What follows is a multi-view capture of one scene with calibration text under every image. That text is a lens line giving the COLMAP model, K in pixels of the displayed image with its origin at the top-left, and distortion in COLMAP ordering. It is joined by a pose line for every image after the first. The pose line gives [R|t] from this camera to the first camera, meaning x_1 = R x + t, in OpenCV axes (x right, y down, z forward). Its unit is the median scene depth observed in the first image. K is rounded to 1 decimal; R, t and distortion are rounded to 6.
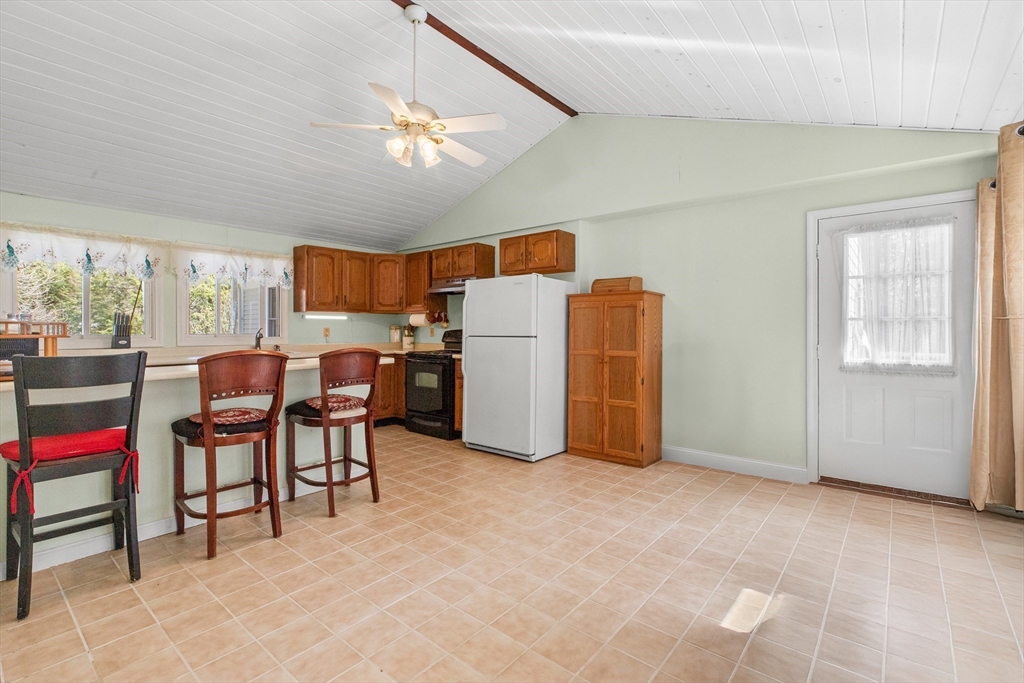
lens RADIAL K [[471.3, 0, 513.1], [0, 471.3, 328.8], [0, 0, 1]] dist [0.011425, -0.000041]
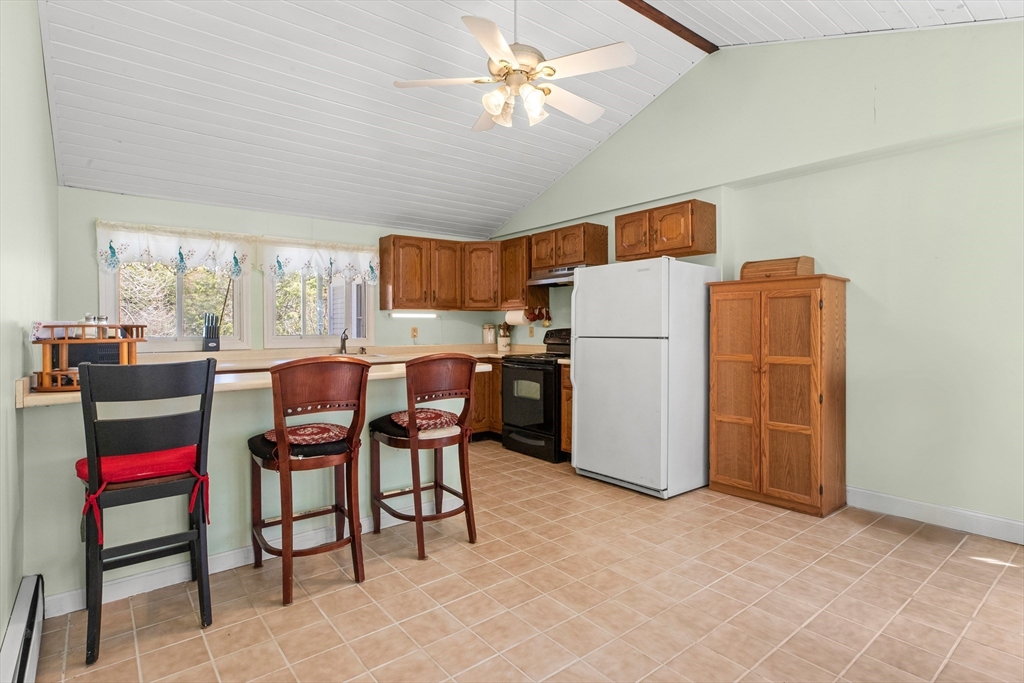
lens RADIAL K [[516.0, 0, 493.1], [0, 516.0, 328.9], [0, 0, 1]] dist [0.001196, 0.012454]
pose [[0.974428, -0.004913, -0.224646, -0.051753], [0.006096, 0.999971, 0.004572, -0.004672], [0.224617, -0.005824, 0.974430, 0.138306]]
